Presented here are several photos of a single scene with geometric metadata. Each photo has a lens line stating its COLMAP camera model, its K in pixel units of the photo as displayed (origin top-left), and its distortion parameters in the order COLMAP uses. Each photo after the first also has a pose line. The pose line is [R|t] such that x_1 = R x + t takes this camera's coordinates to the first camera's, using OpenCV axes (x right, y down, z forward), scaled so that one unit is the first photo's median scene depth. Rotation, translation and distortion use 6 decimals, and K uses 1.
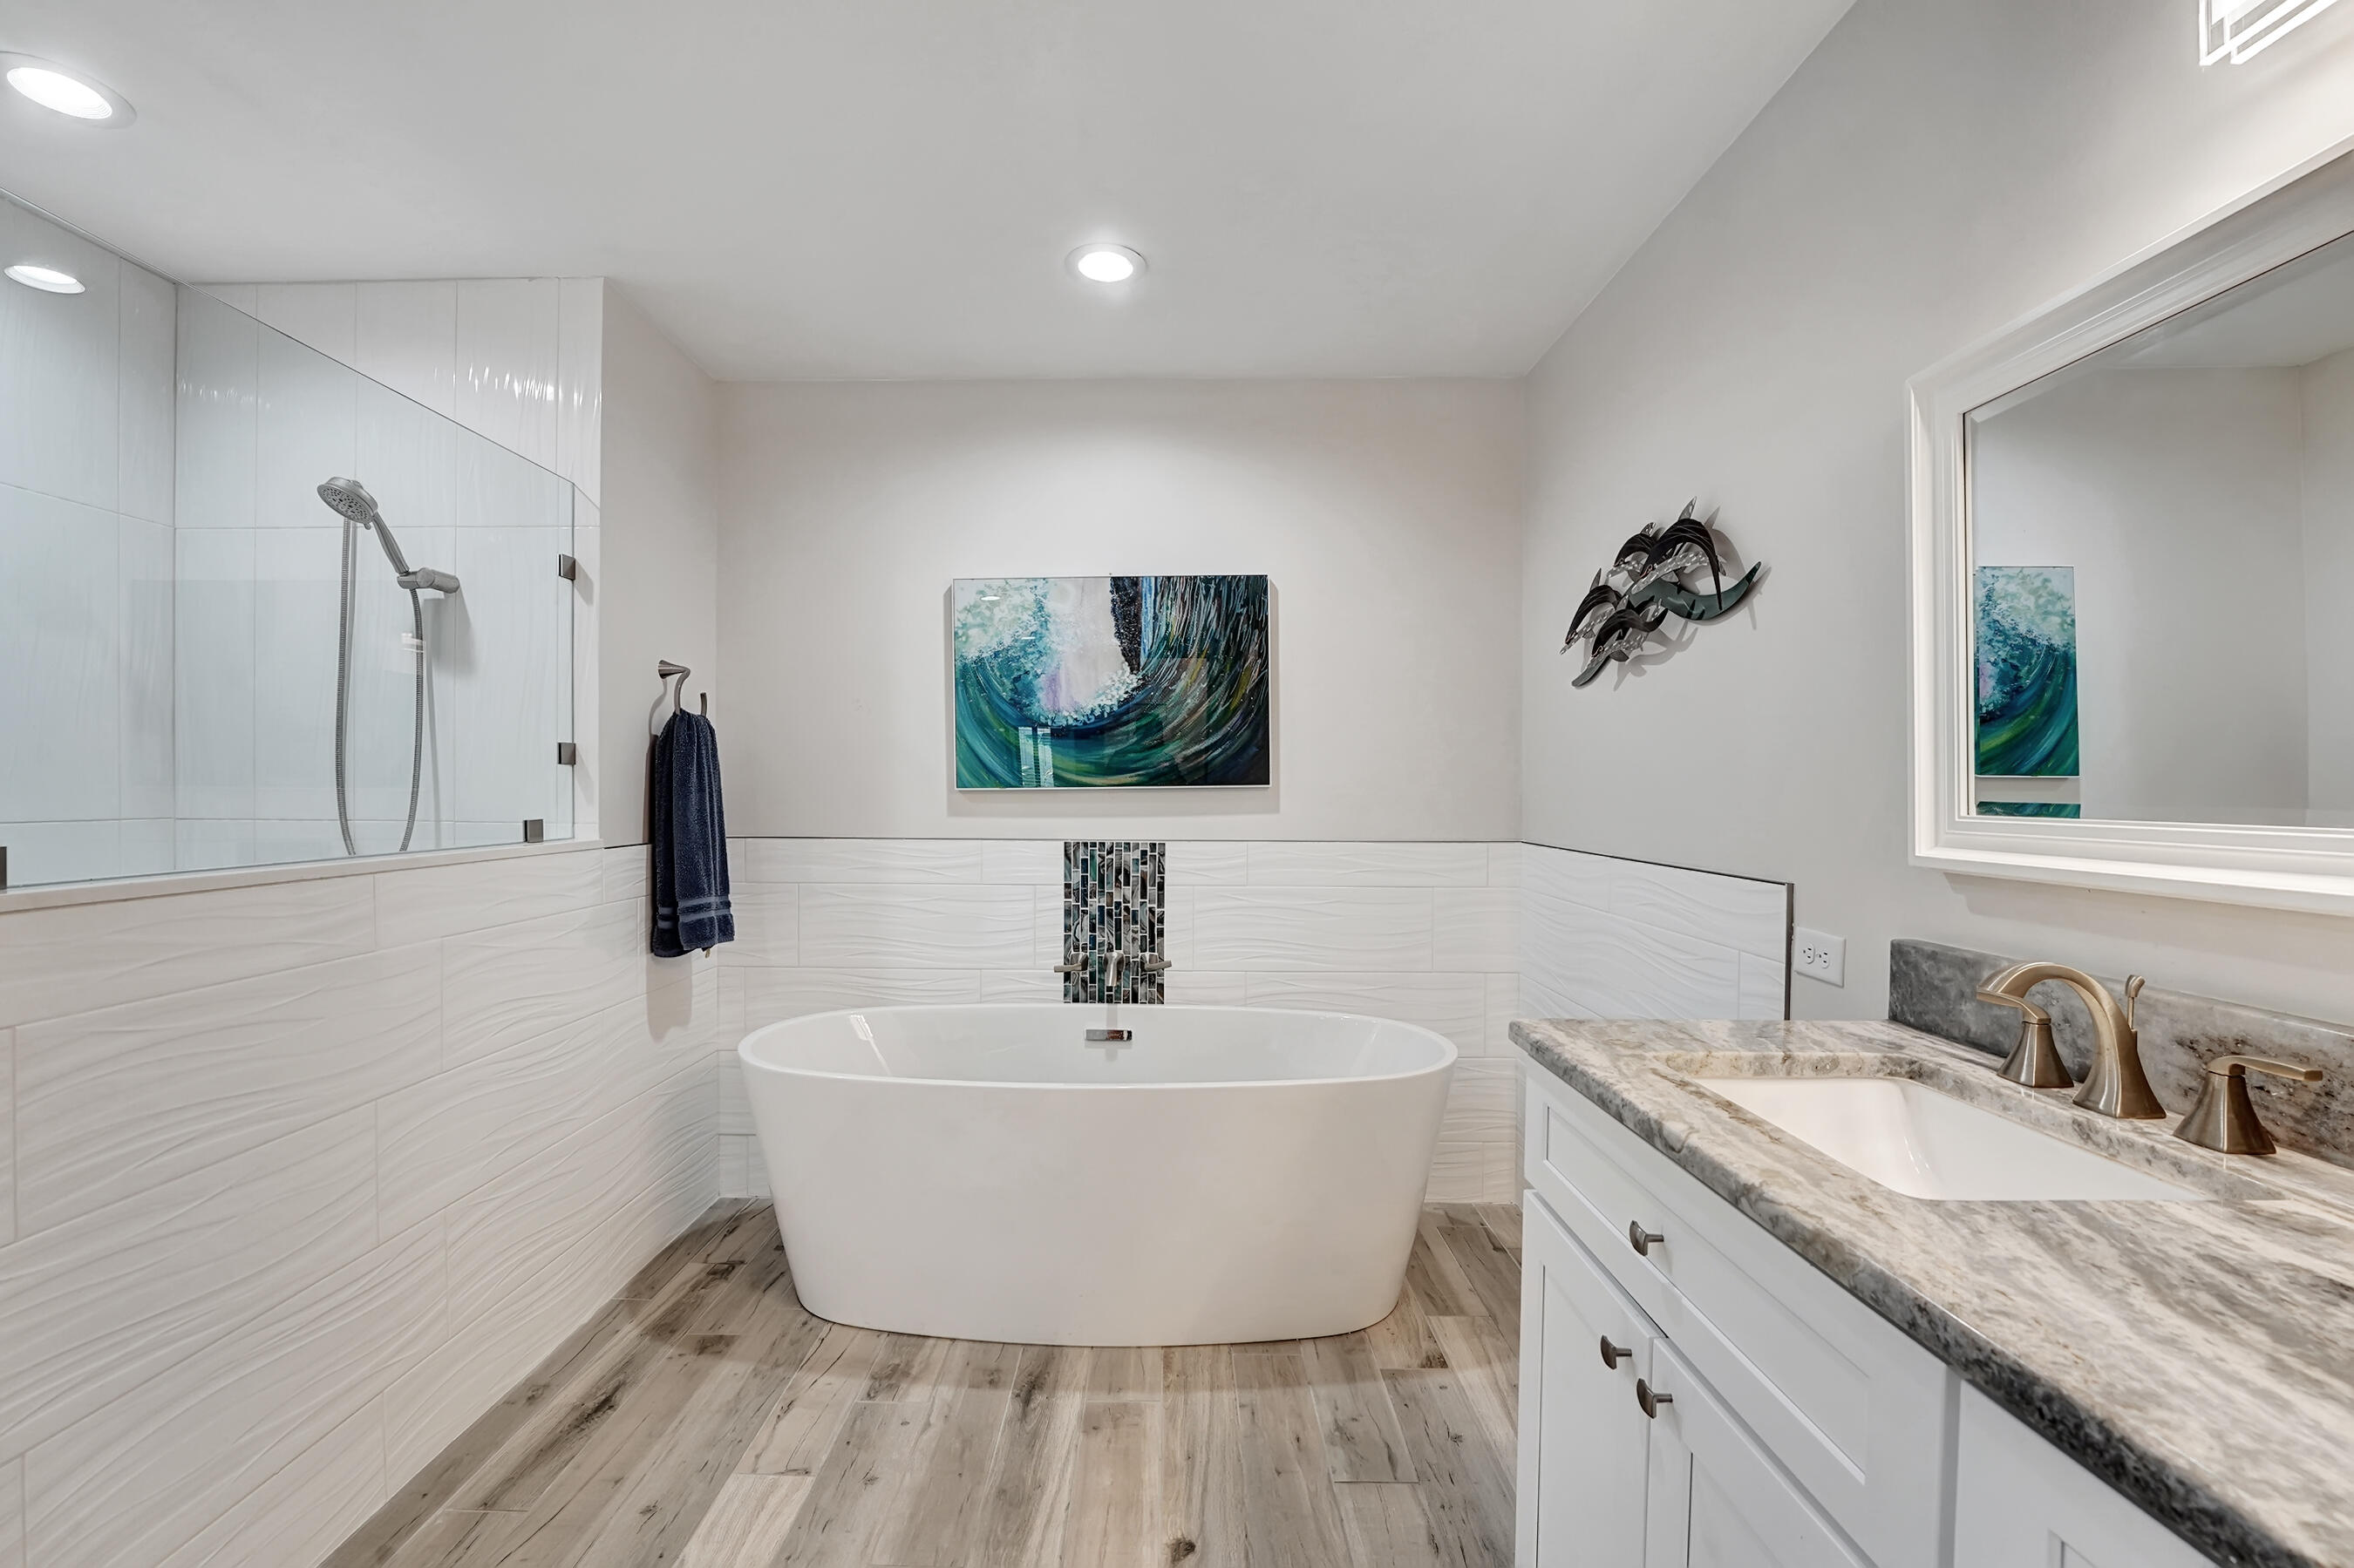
lens RADIAL K [[1002.9, 0, 1150.2], [0, 1002.9, 797.3], [0, 0, 1]] dist [-0.021021, -0.000089]
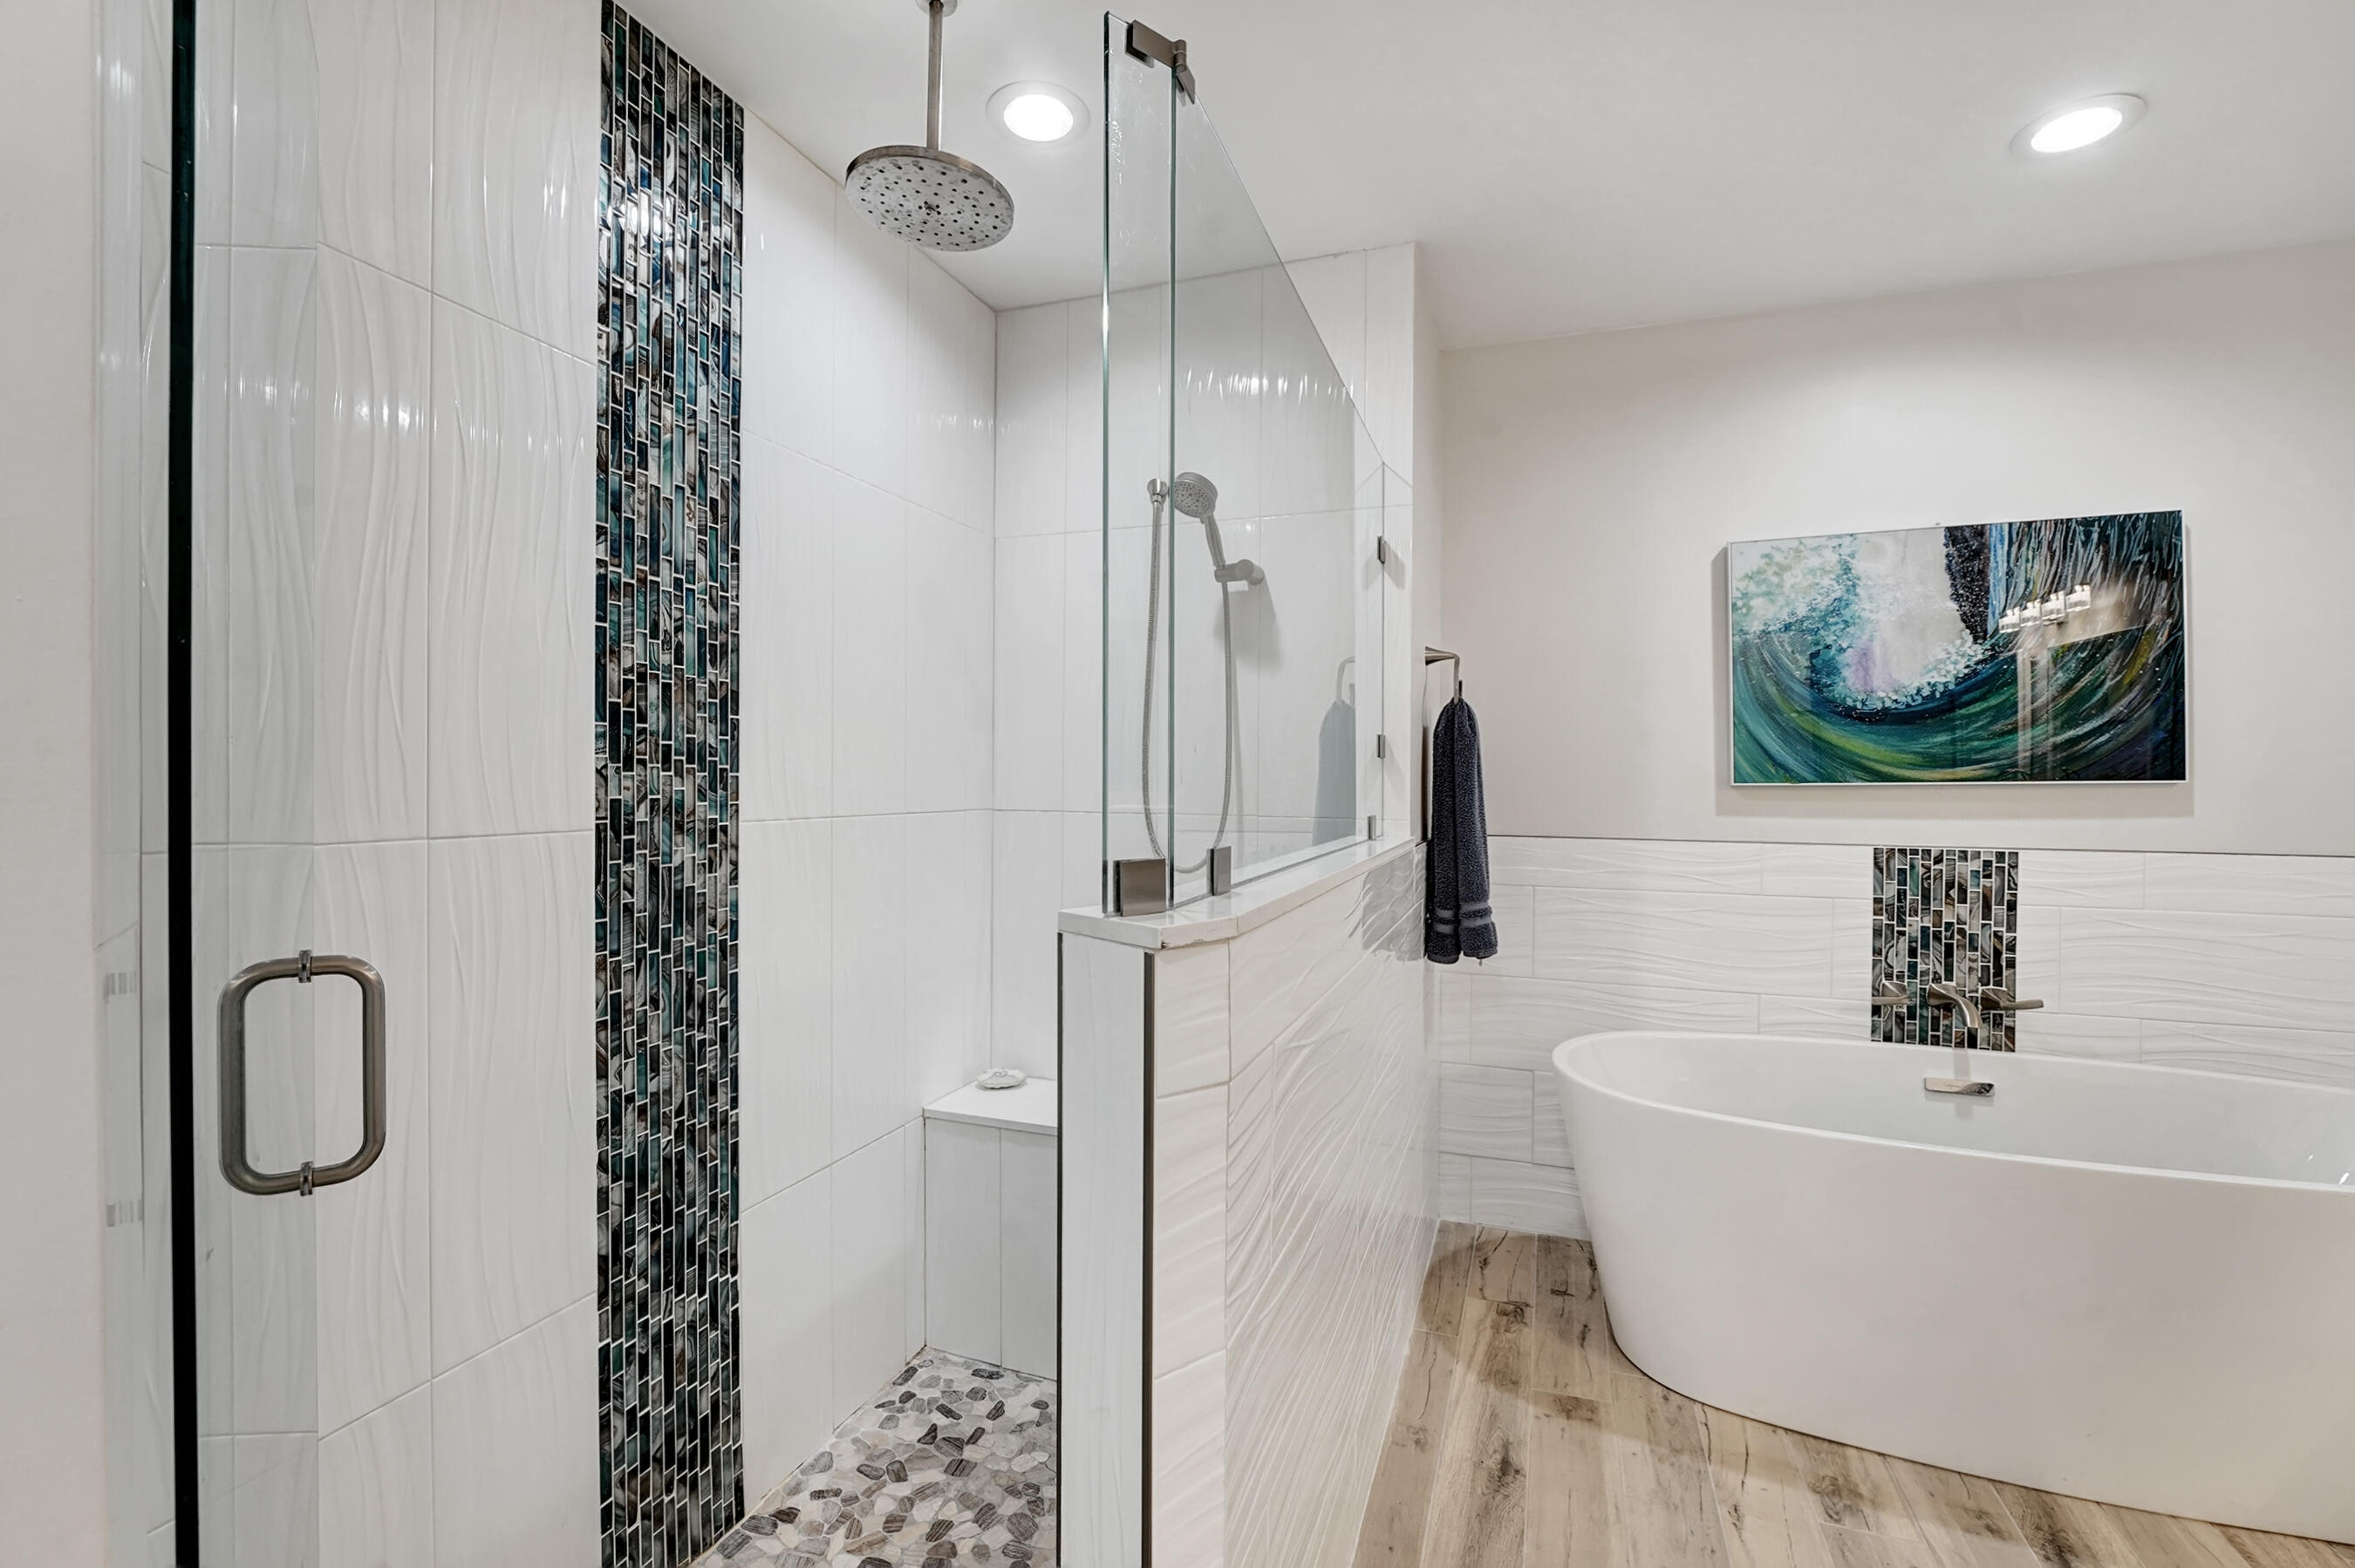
lens RADIAL K [[1009.7, 0, 1177.0], [0, 1009.7, 776.3], [0, 0, 1]] dist [-0.021971, -0.000049]
pose [[0.944794, 0.001348, -0.327661, -0.366525], [-0.005678, 0.999909, -0.012257, -0.001646], [0.327615, 0.013441, 0.944716, 0.023403]]
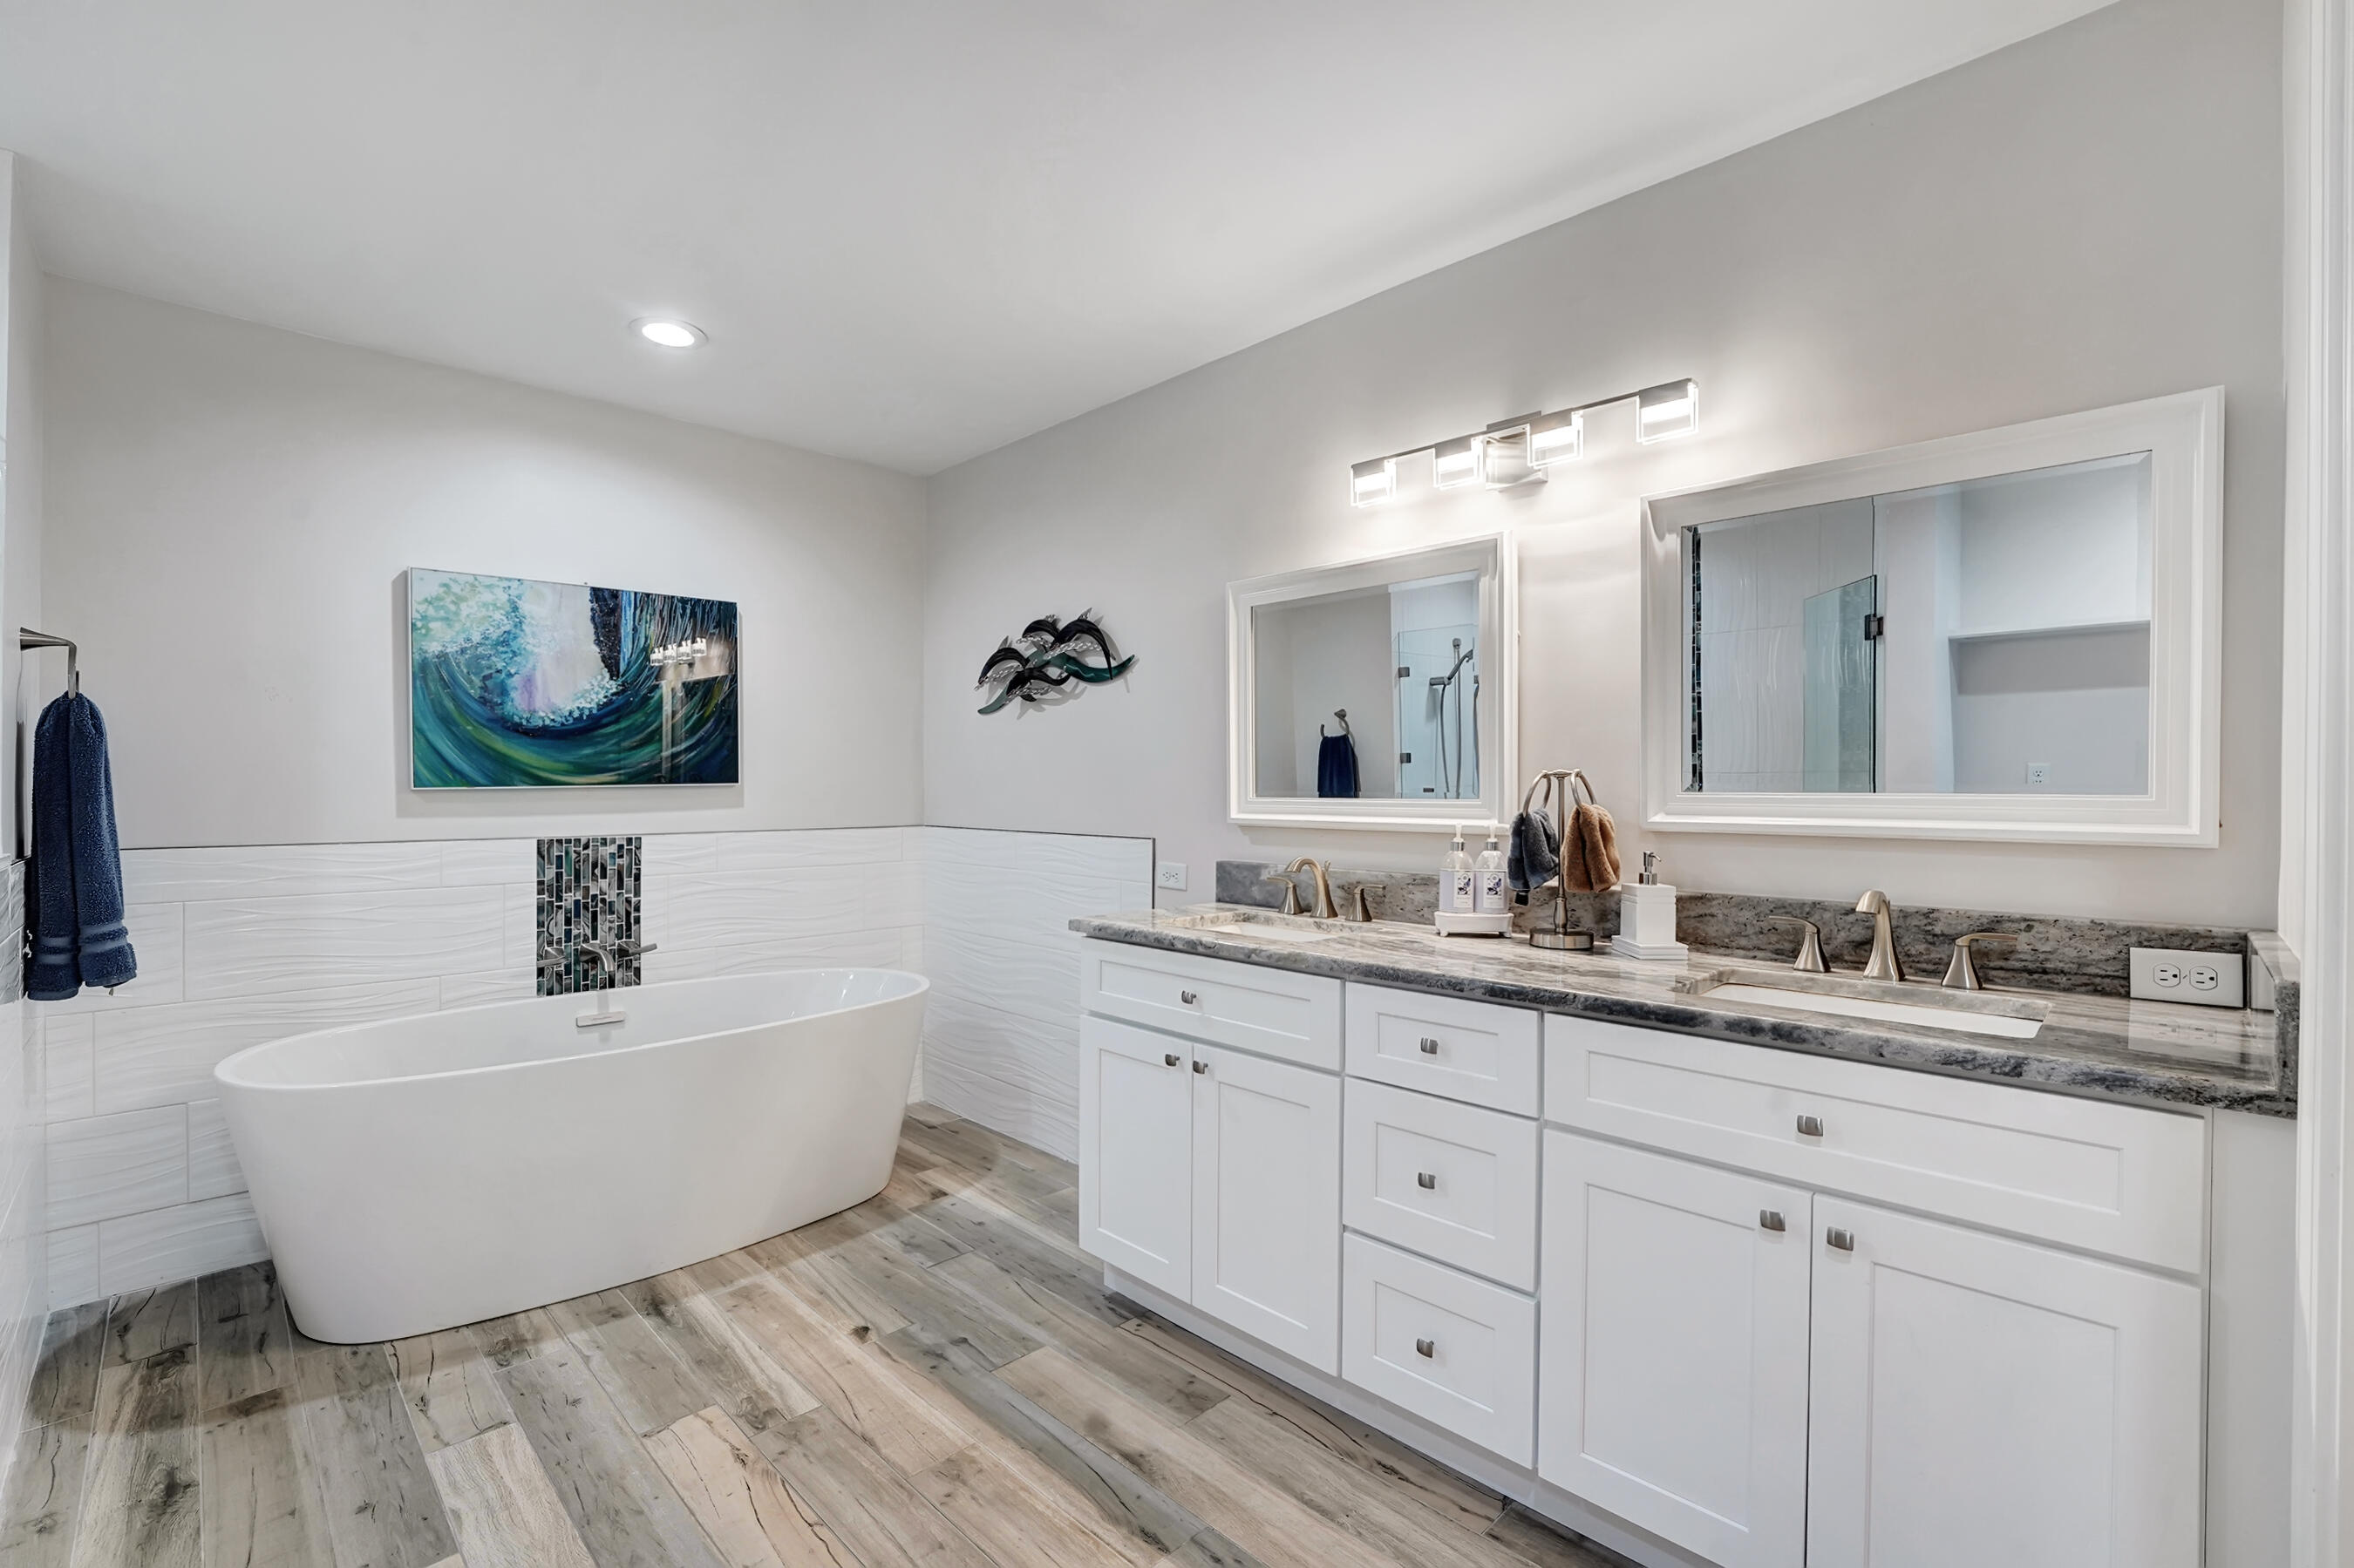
lens RADIAL K [[1019.5, 0, 1140.1], [0, 1019.5, 785.2], [0, 0, 1]] dist [-0.032540, 0.006412]
pose [[0.708551, -0.003893, 0.705649, -0.379595], [0.009995, 0.999940, -0.004520, -0.000167], [-0.705589, 0.010256, 0.708547, -0.160639]]
